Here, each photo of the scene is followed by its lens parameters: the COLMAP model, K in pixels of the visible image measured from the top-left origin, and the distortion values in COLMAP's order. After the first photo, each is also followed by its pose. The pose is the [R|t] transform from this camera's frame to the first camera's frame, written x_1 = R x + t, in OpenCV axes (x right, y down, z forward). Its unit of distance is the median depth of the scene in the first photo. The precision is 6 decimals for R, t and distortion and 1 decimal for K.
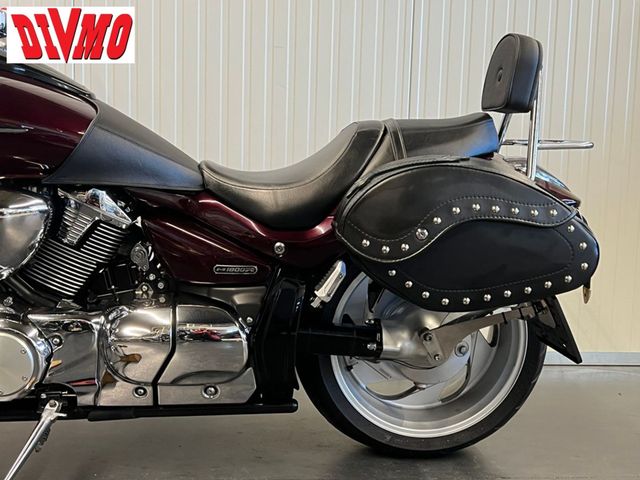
lens RADIAL K [[819.3, 0, 320.0], [0, 819.3, 240.0], [0, 0, 1]] dist [0.243550, -0.796008]
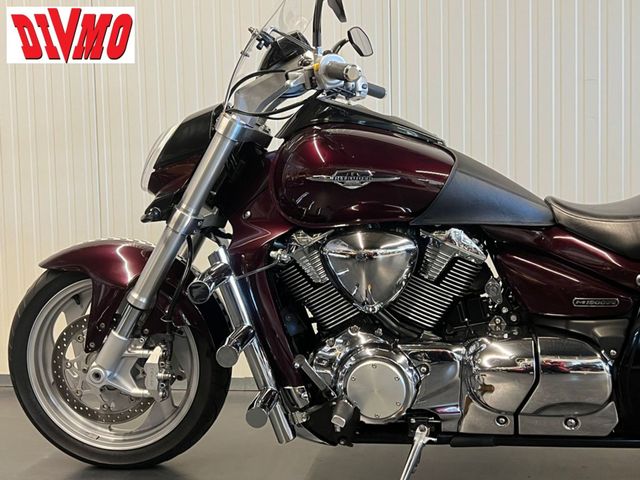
lens RADIAL K [[819.3, 0, 320.0], [0, 819.3, 240.0], [0, 0, 1]] dist [0.243550, -0.796008]
pose [[0.960318, -0.033546, -0.276882, -0.139125], [0.021073, 0.998630, -0.047905, 0.001578], [0.278109, 0.040170, 0.959709, -0.074668]]
